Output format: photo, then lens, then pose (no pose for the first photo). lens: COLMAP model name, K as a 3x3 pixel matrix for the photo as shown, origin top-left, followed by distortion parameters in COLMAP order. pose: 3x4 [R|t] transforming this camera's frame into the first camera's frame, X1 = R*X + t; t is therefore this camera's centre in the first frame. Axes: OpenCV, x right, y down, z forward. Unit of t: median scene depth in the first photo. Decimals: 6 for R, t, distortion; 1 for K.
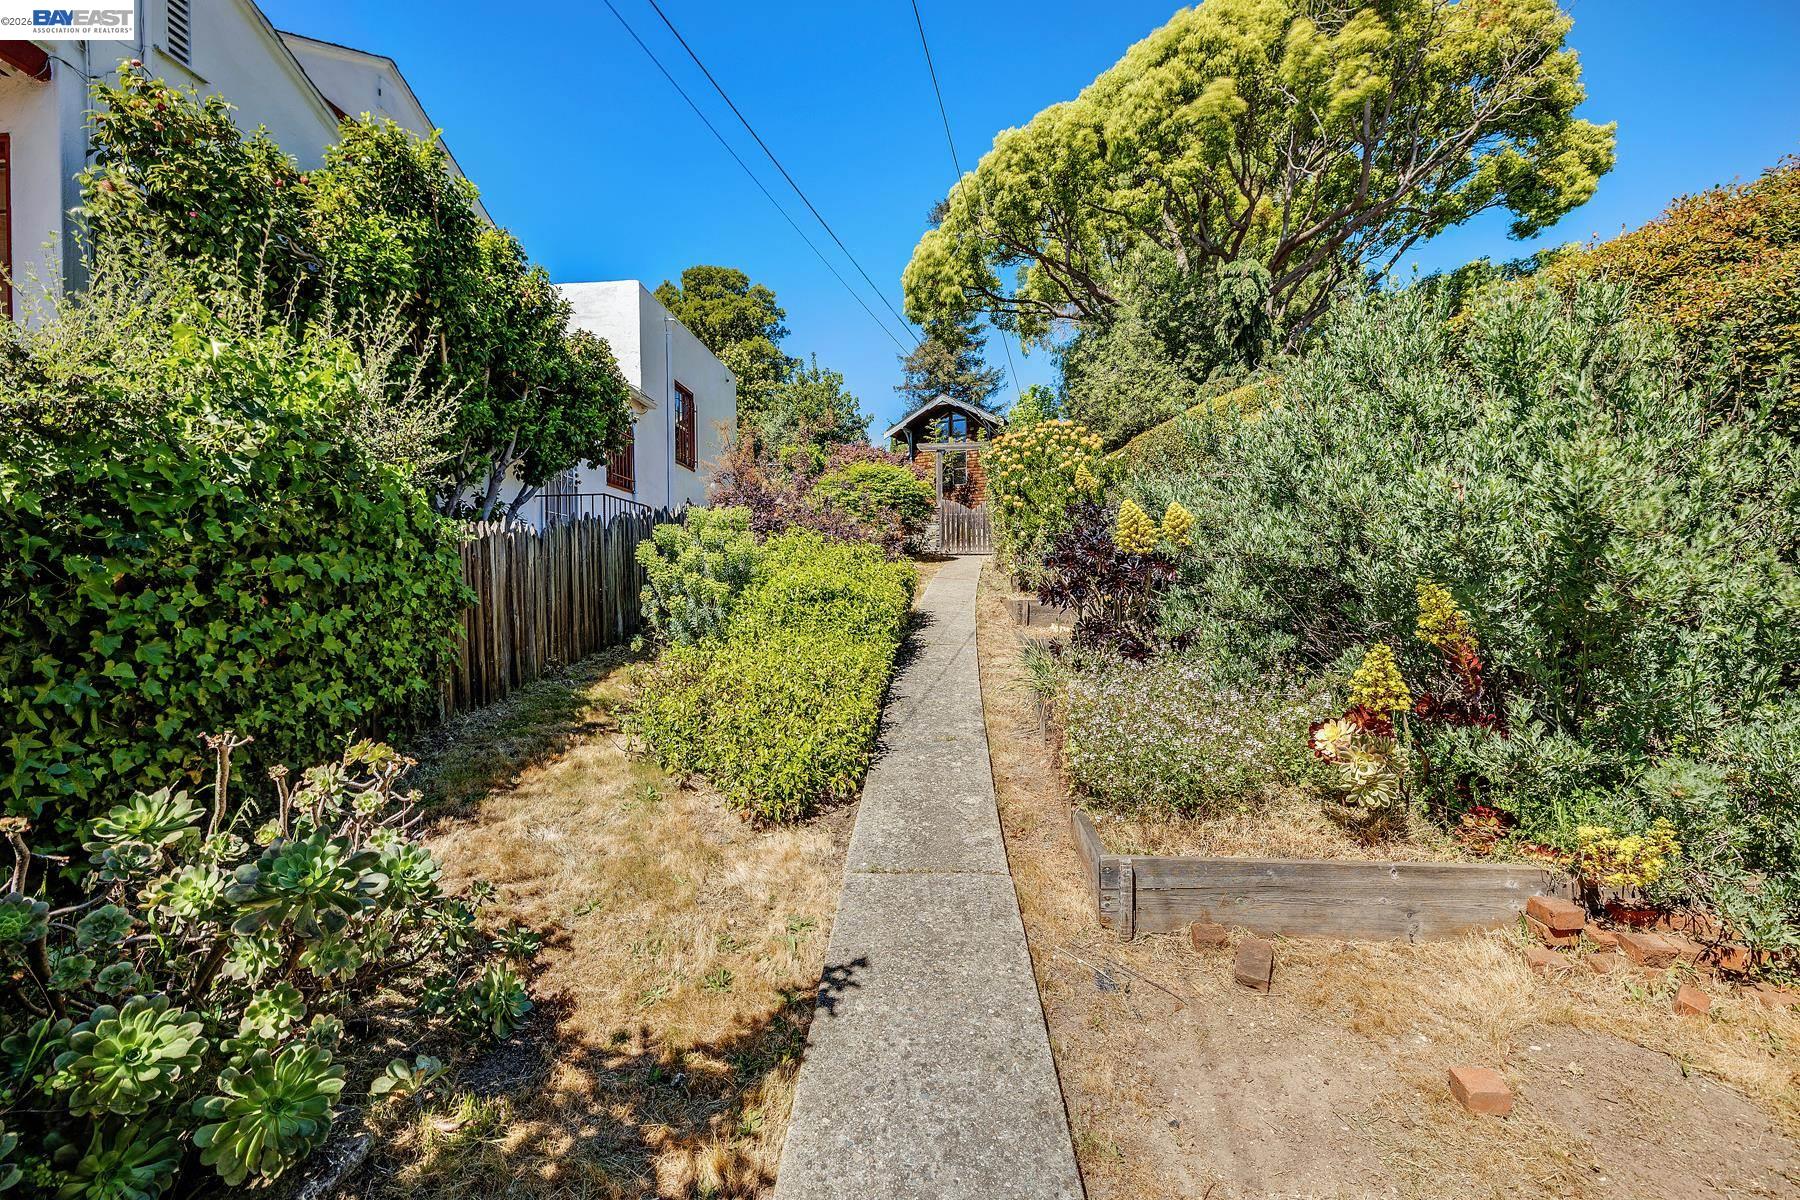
lens RADIAL K [[779.3, 0, 898.1], [0, 779.3, 602.8], [0, 0, 1]] dist [-0.000172, 0.000022]
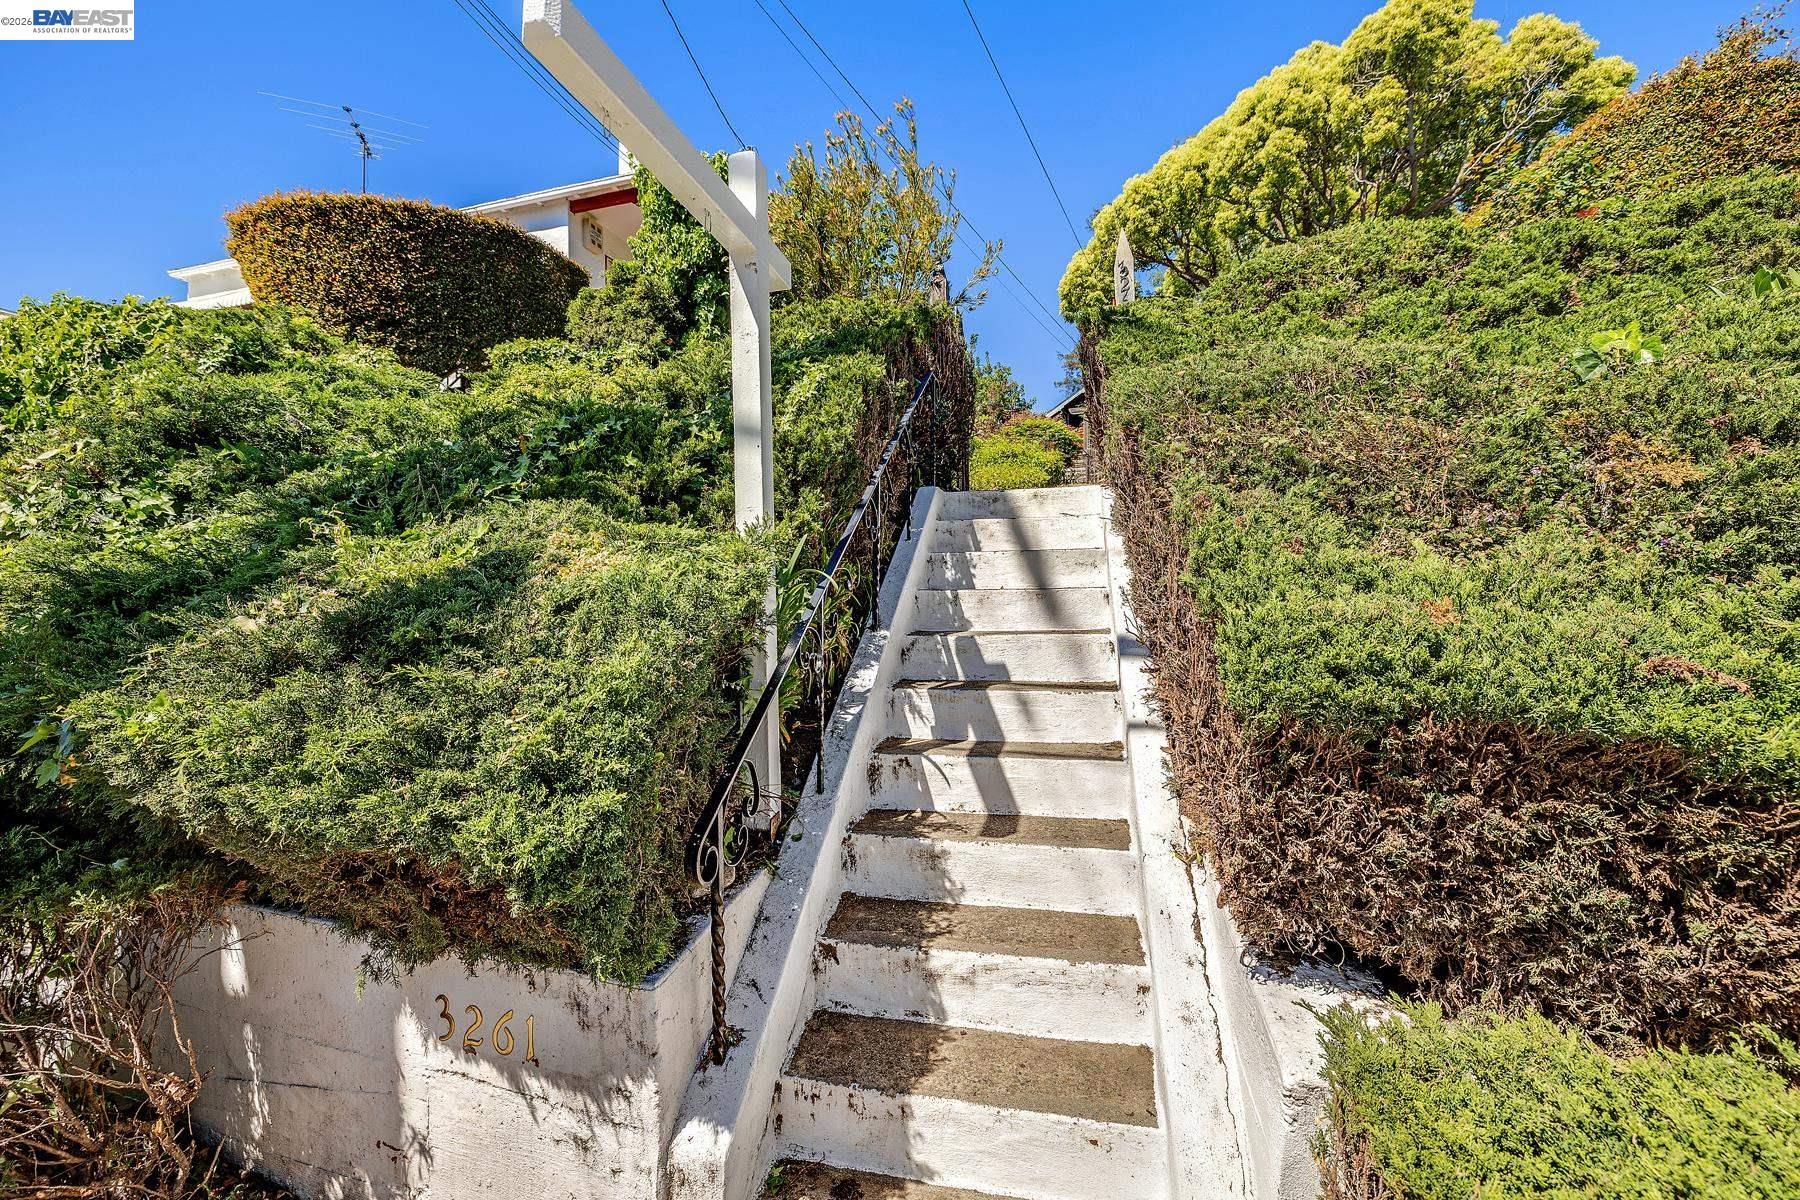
lens RADIAL K [[779.3, 0, 898.6], [0, 779.3, 597.4], [0, 0, 1]] dist [-0.000172, 0.000022]
pose [[0.978804, -0.004692, -0.204743, 0.011949], [0.001334, 0.999862, -0.016538, 0.168732], [0.204793, 0.015914, 0.978676, -0.442573]]
